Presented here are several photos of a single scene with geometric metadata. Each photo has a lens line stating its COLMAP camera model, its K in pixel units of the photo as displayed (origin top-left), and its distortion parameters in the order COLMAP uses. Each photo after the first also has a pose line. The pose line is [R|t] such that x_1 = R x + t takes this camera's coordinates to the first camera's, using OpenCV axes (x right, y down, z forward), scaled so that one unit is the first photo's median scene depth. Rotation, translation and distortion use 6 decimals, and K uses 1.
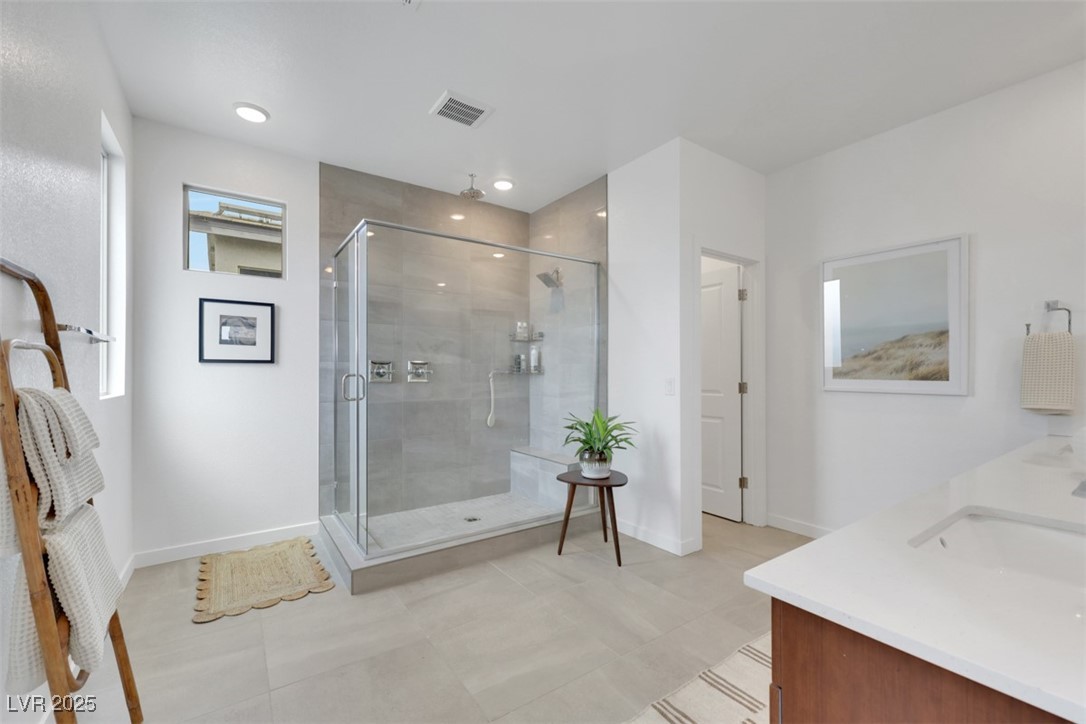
lens RADIAL K [[448.5, 0, 546.4], [0, 448.5, 367.5], [0, 0, 1]] dist [-0.000283, -0.000064]
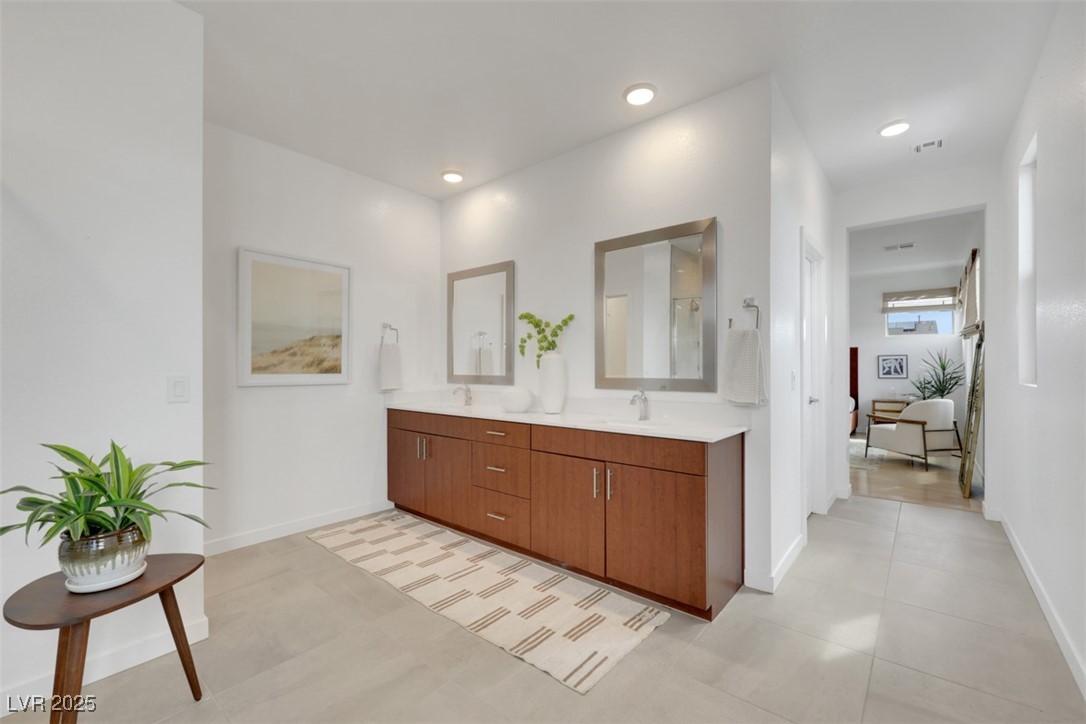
lens RADIAL K [[448.5, 0, 546.4], [0, 448.5, 367.5], [0, 0, 1]] dist [-0.000283, -0.000064]
pose [[-0.252469, 0.001066, 0.967605, -0.503688], [-0.005118, 0.999984, -0.002437, 0.011936], [-0.967592, -0.005567, -0.252459, 0.701009]]
